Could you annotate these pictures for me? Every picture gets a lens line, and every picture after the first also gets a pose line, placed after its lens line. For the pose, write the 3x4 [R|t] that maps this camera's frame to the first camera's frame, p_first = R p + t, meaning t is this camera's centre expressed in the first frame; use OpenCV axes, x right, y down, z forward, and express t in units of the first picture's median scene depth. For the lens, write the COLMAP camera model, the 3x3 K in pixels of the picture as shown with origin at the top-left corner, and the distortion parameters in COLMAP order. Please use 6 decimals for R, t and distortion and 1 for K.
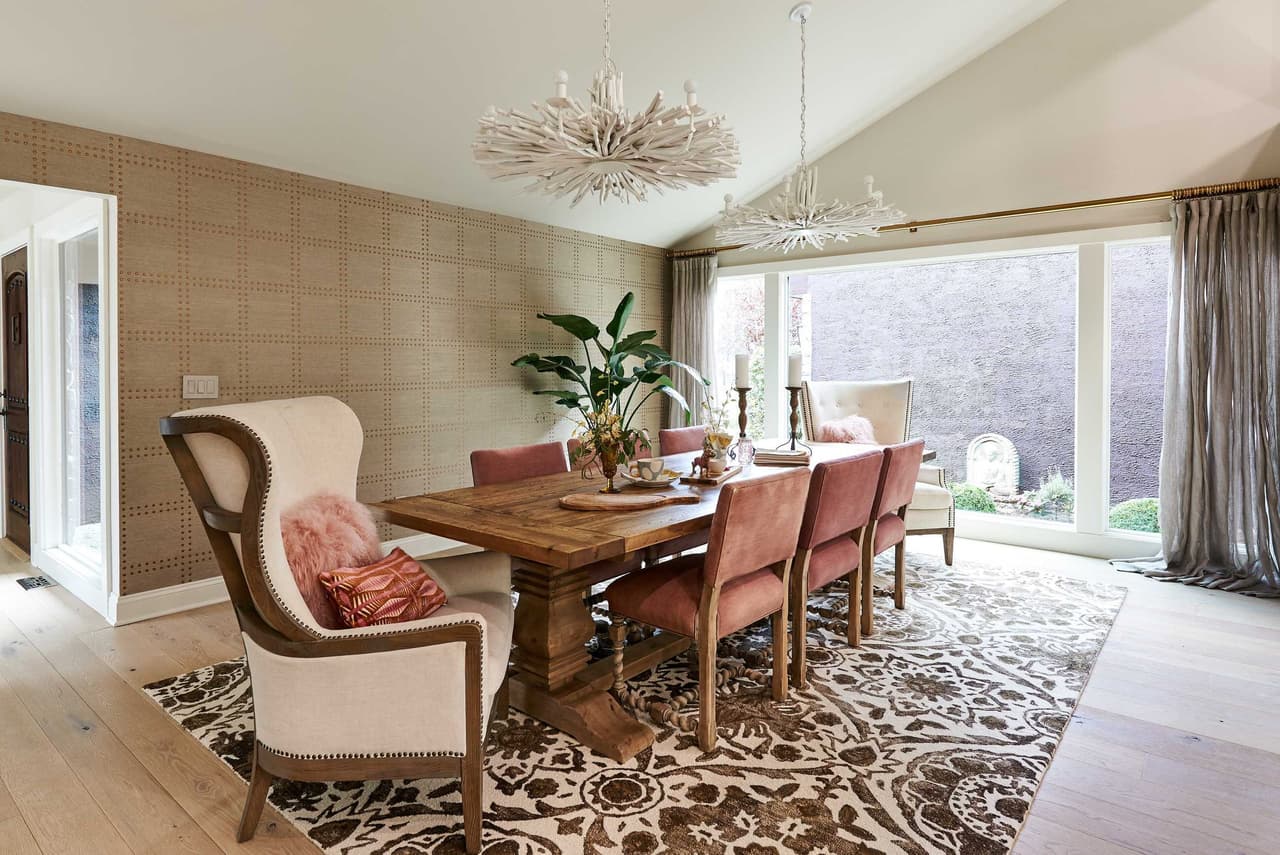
lens RADIAL K [[716.6, 0, 629.9], [0, 716.6, 370.4], [0, 0, 1]] dist [0.000630, 0.001178]
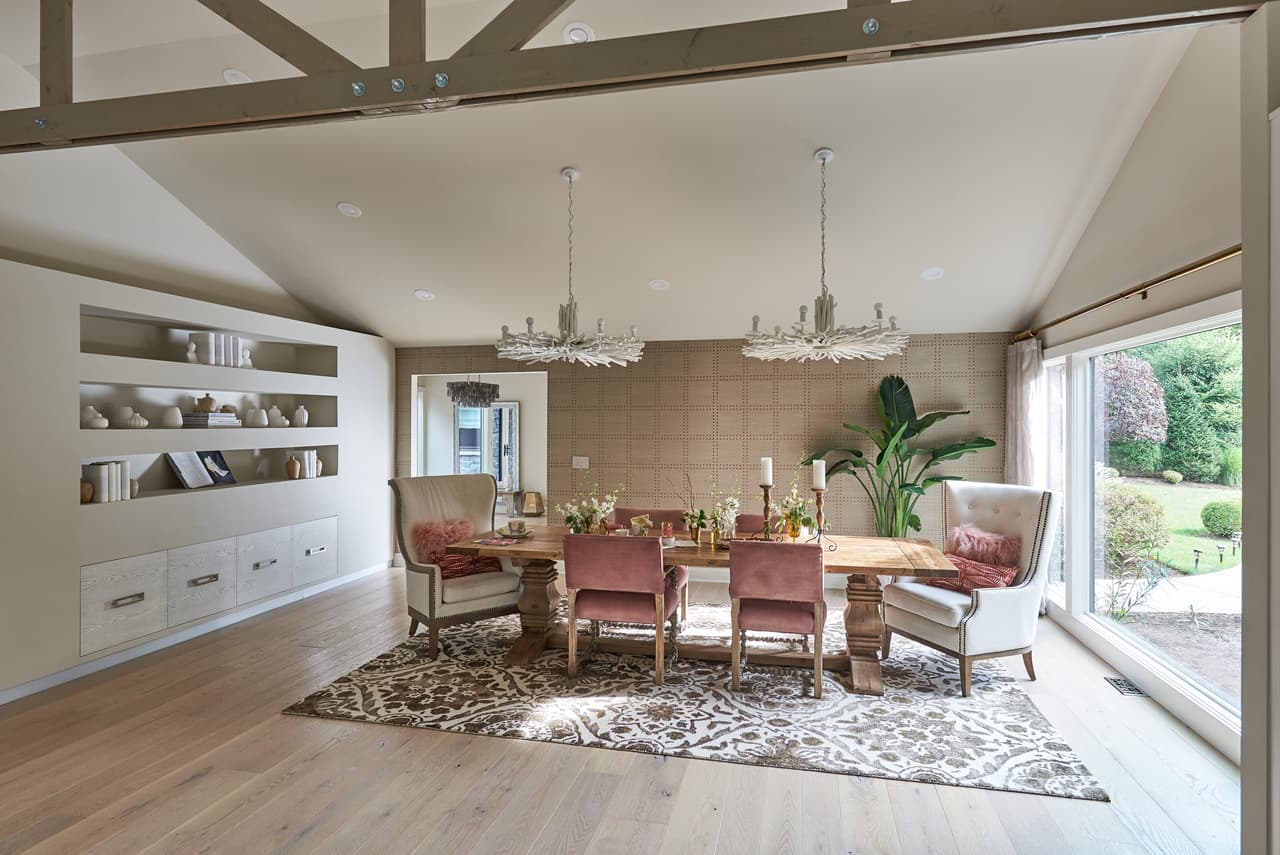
lens RADIAL K [[716.6, 0, 641.6], [0, 716.6, 428.9], [0, 0, 1]] dist [0.000630, 0.001178]
pose [[0.458046, 0.012680, -0.888838, 1.609149], [-0.006469, 0.999919, 0.010931, -0.119271], [0.888905, 0.000742, 0.458091, 0.330248]]
